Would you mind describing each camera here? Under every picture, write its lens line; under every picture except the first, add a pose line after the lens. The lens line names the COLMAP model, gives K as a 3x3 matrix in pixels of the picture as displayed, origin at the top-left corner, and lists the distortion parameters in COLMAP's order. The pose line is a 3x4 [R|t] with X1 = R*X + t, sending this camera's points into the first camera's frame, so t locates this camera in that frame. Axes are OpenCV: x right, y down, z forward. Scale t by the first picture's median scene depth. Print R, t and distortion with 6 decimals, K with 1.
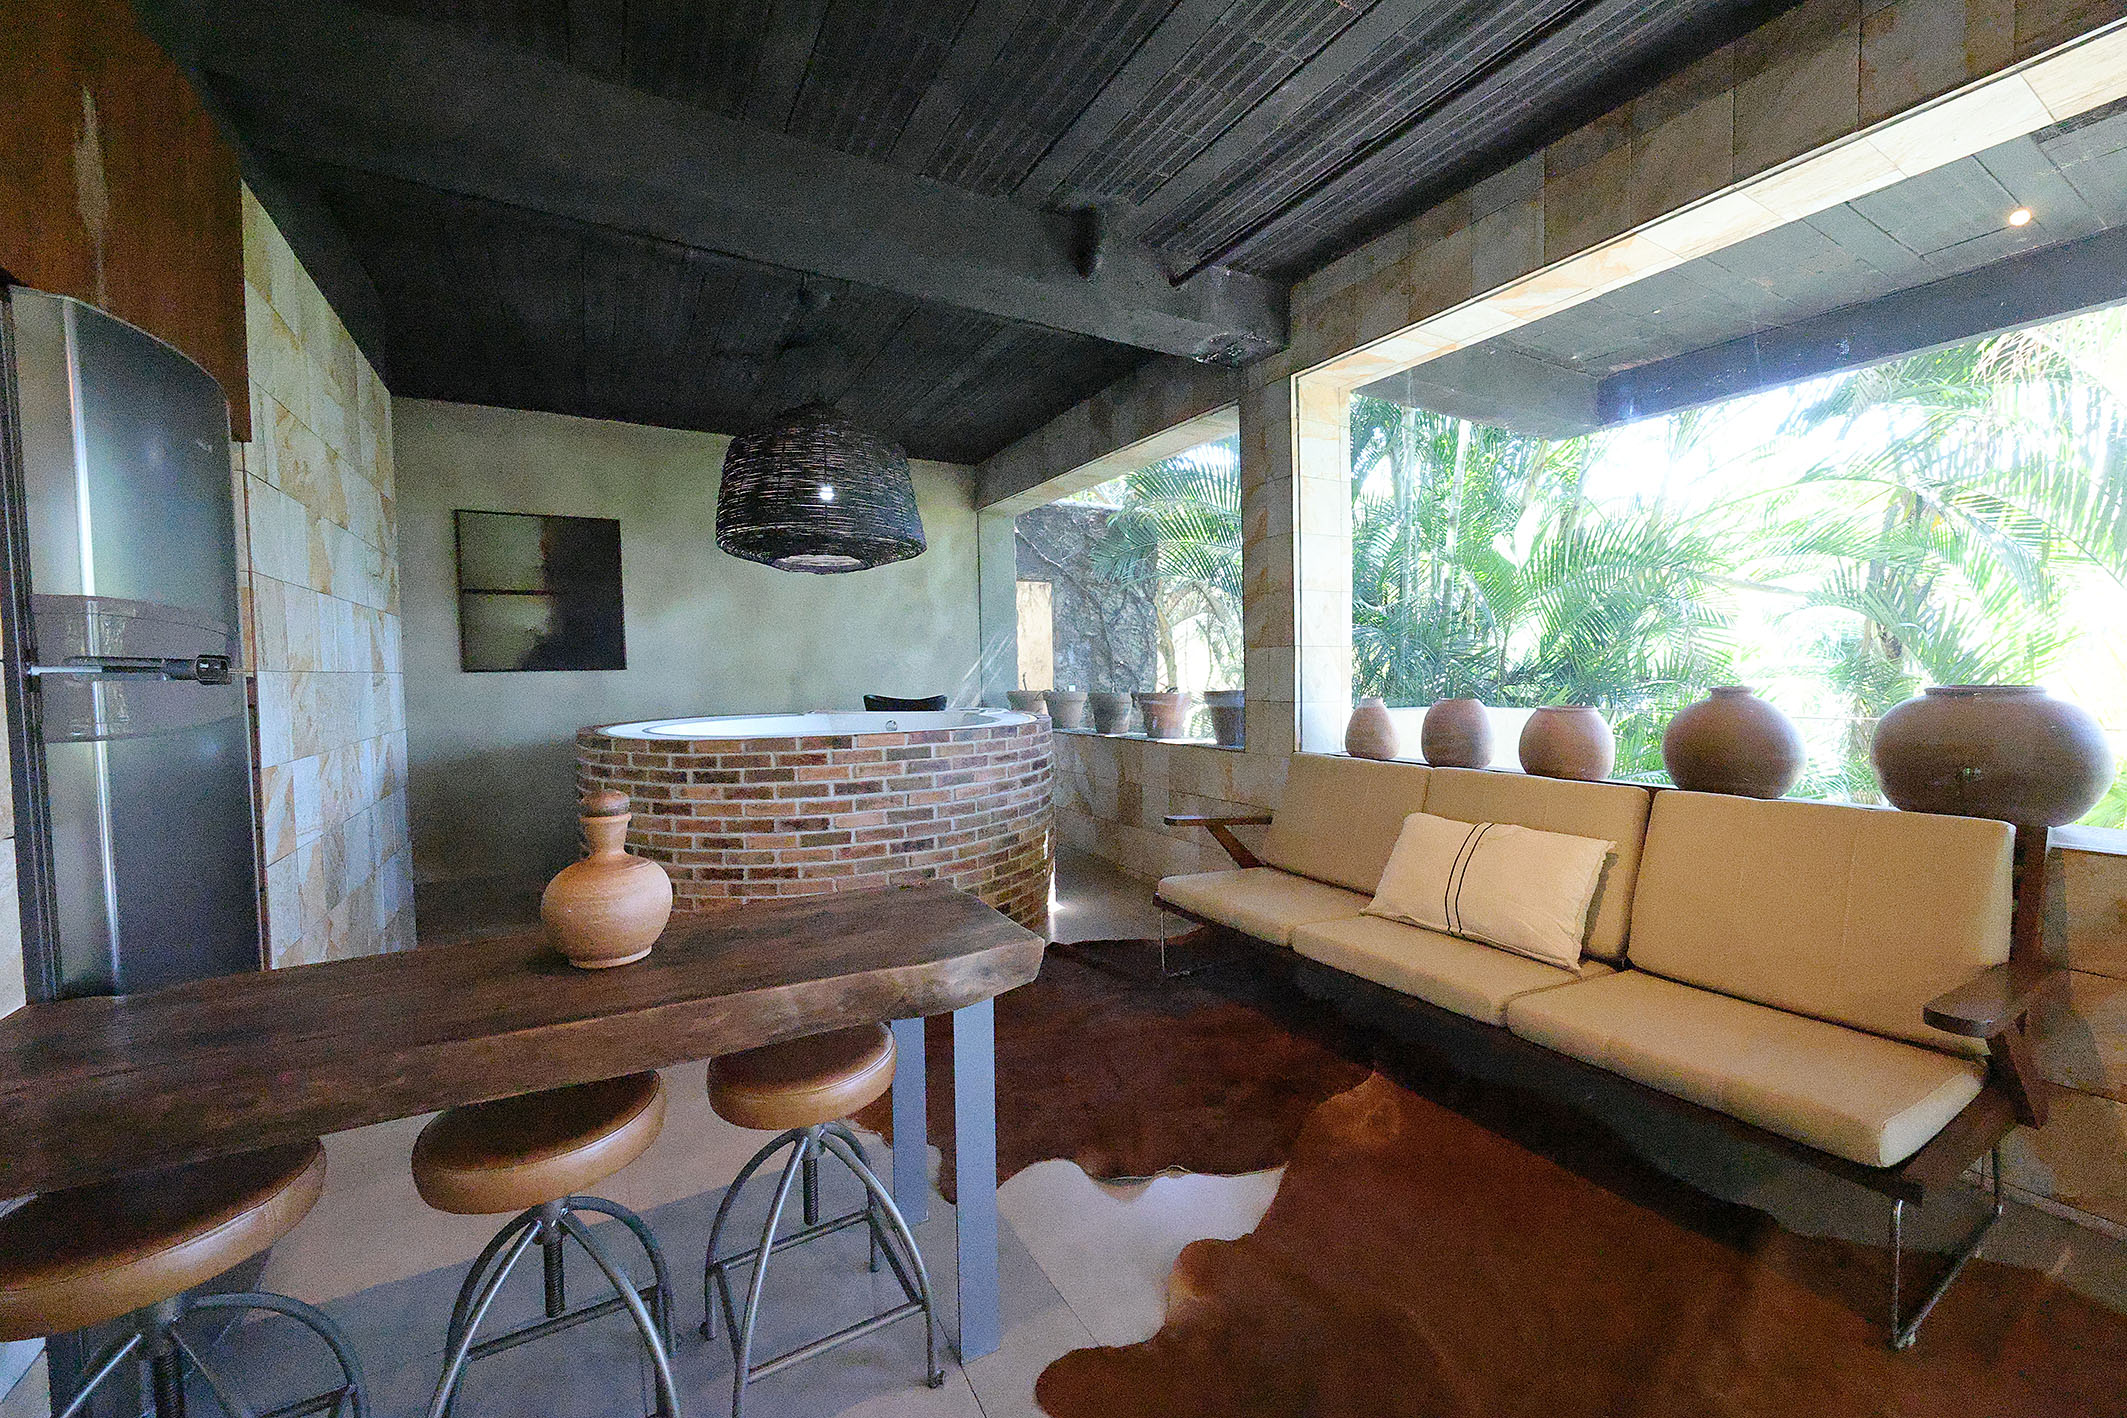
lens RADIAL K [[805.6, 0, 1057.2], [0, 805.6, 710.2], [0, 0, 1]] dist [-0.001495, -0.000466]
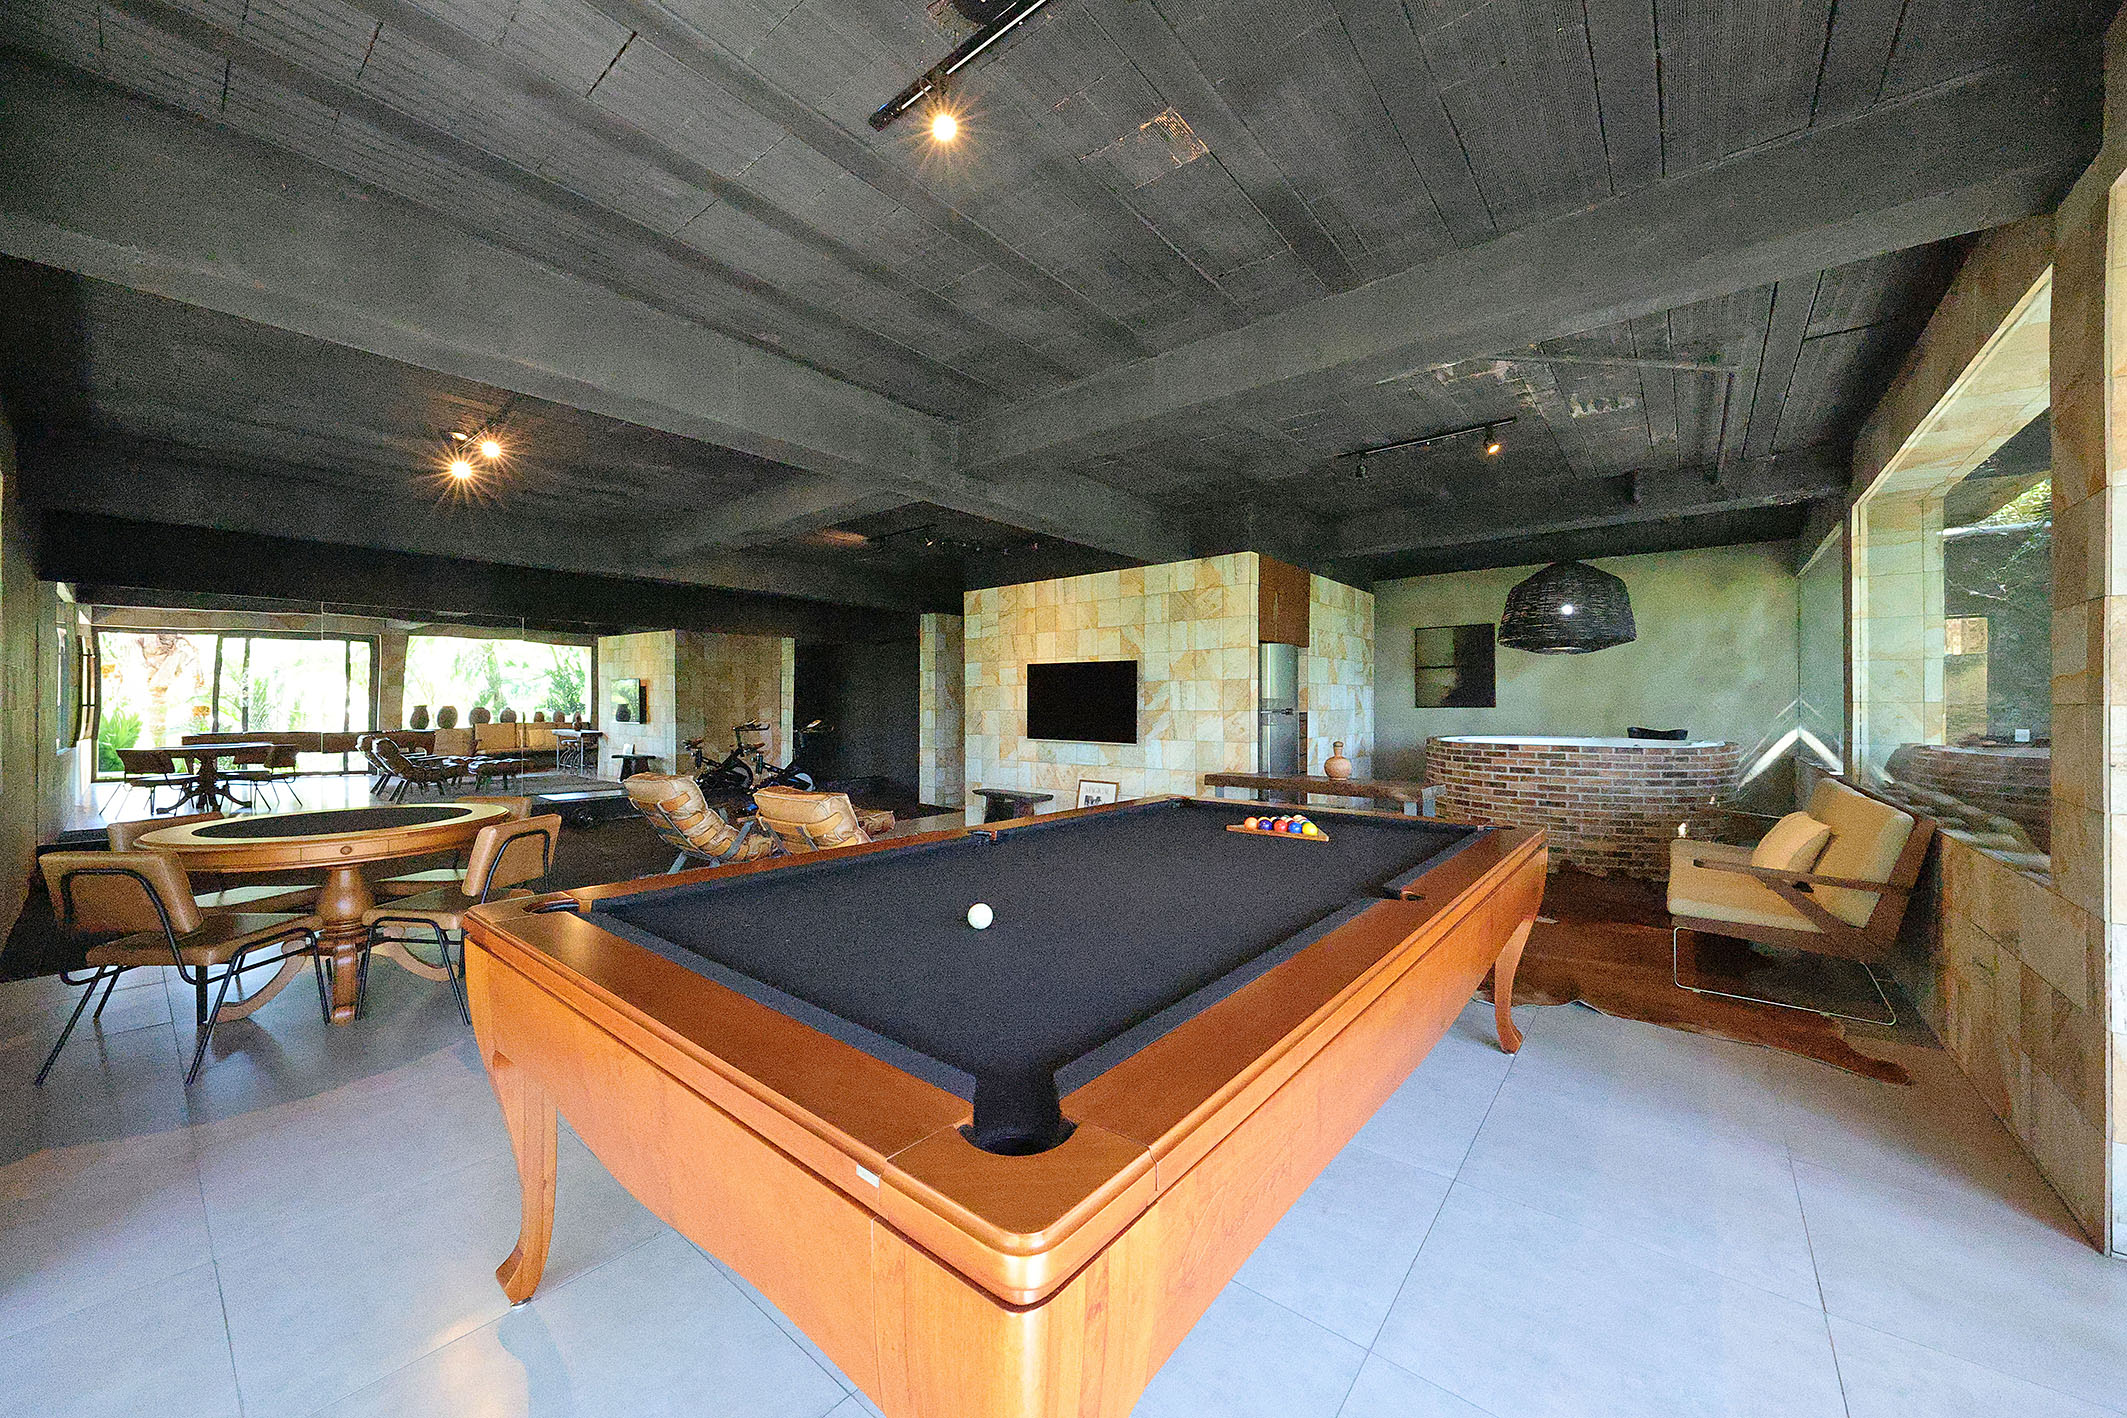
lens RADIAL K [[768.8, 0, 1063.5], [0, 768.8, 709.0], [0, 0, 1]] dist [0.000002, 0.000000]
pose [[0.349821, 0.020187, -0.936599, 1.066155], [-0.049429, 0.998773, 0.003065, -0.006888], [0.935512, 0.045223, 0.350389, -0.711164]]
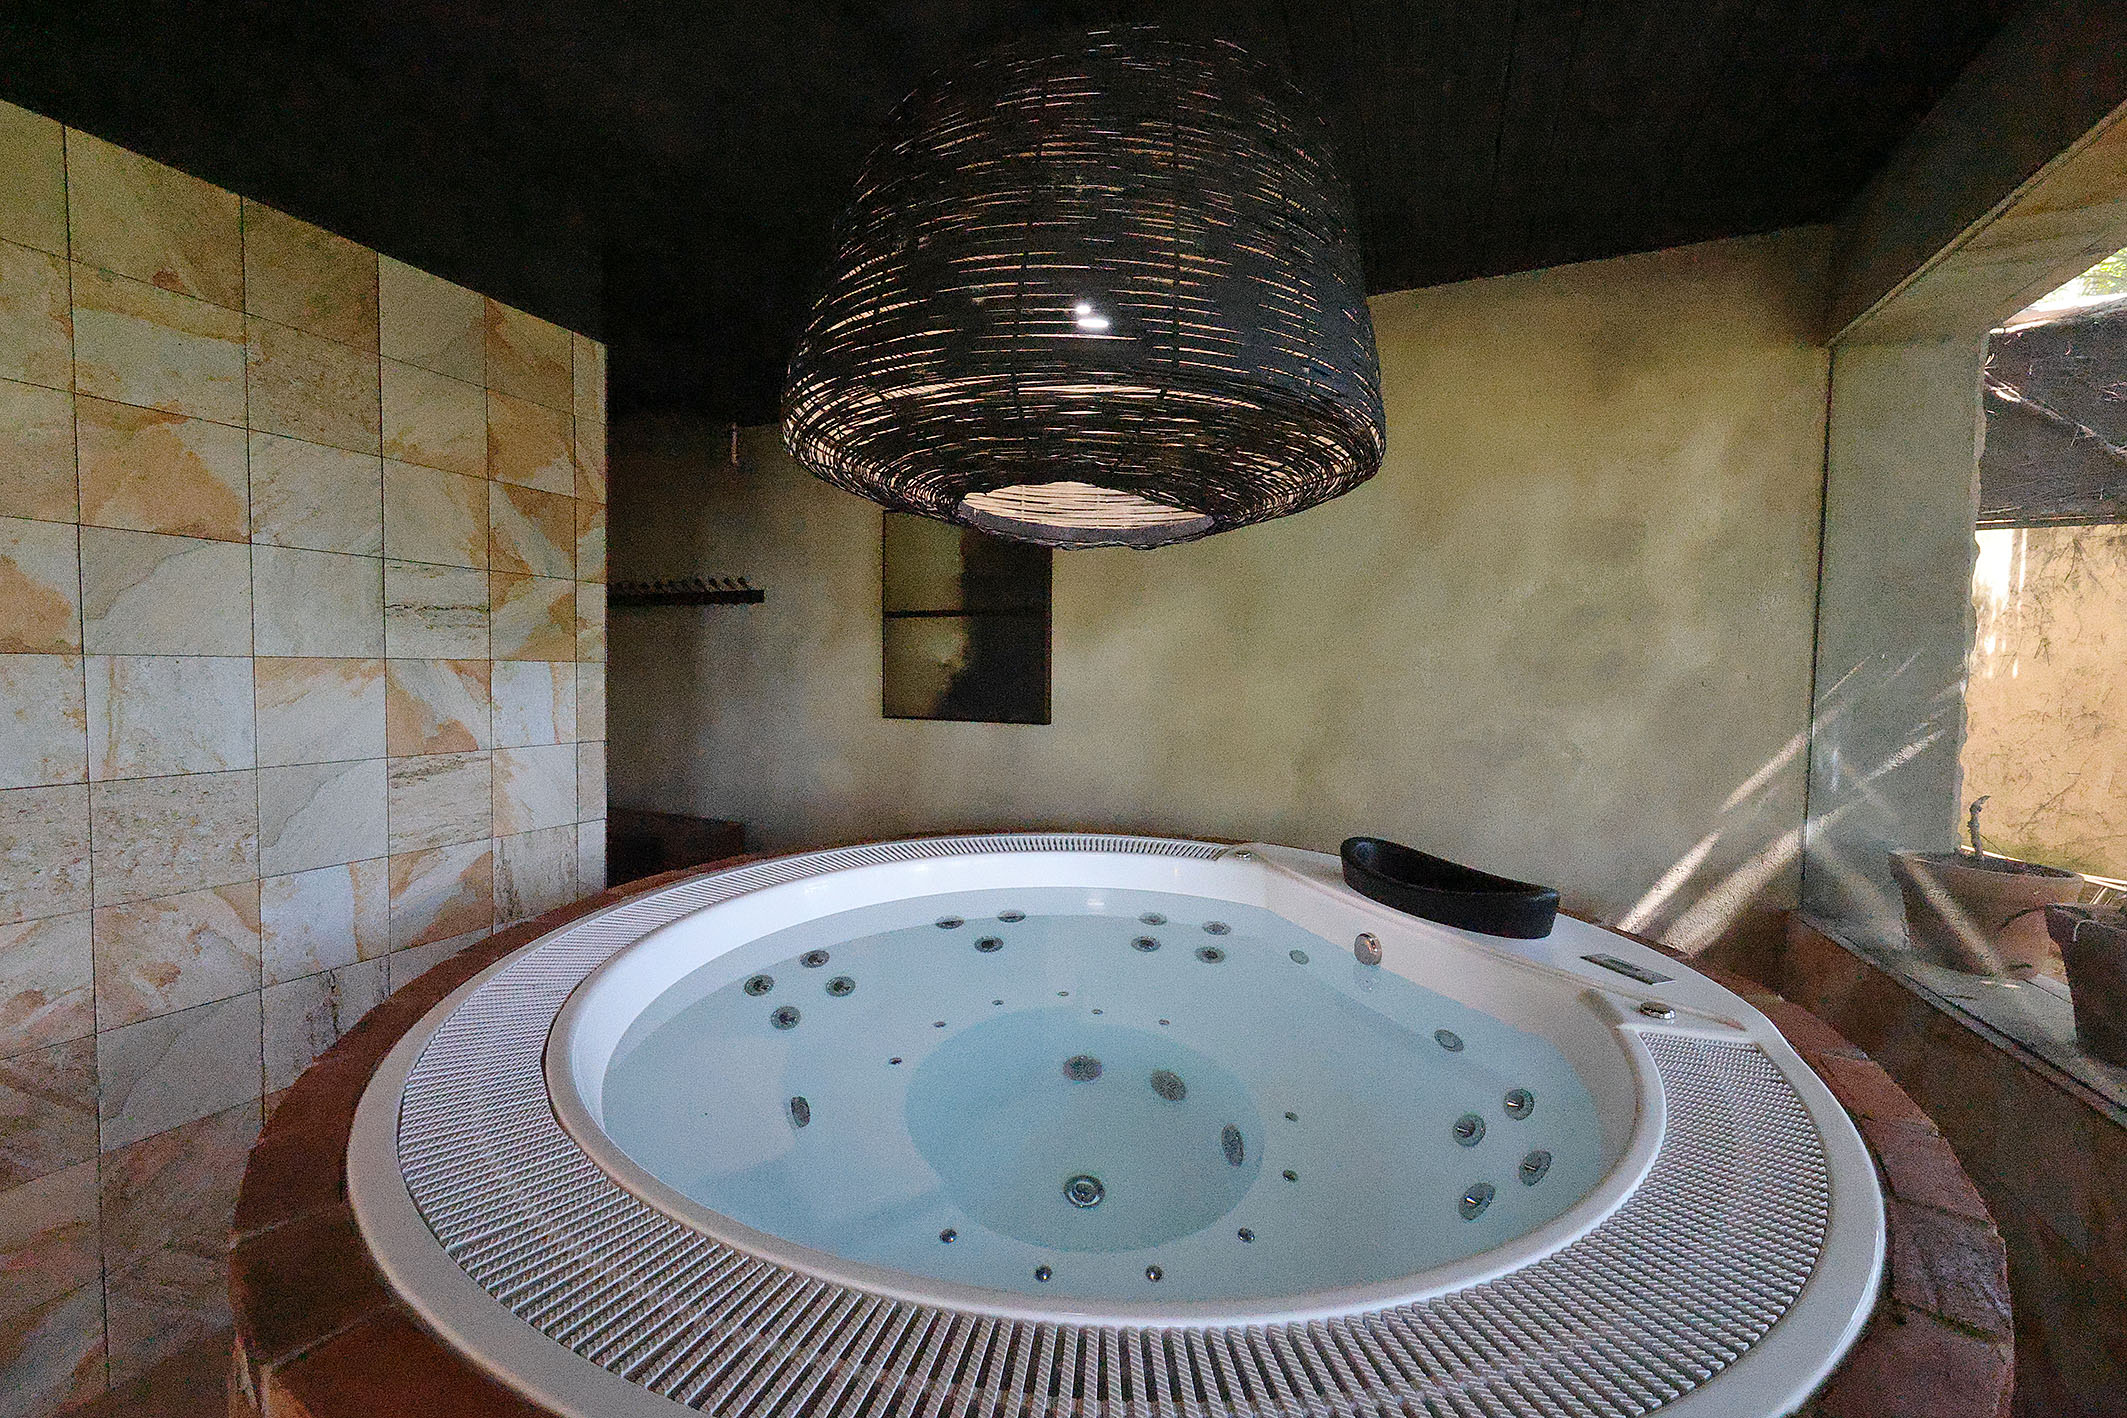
lens RADIAL K [[805.6, 0, 1057.2], [0, 805.6, 710.2], [0, 0, 1]] dist [-0.001495, -0.000466]
pose [[0.586928, 0.064577, -0.807059, -0.001034], [-0.066262, 0.997301, 0.031611, -0.125521], [0.806923, 0.034924, 0.589623, 0.926082]]
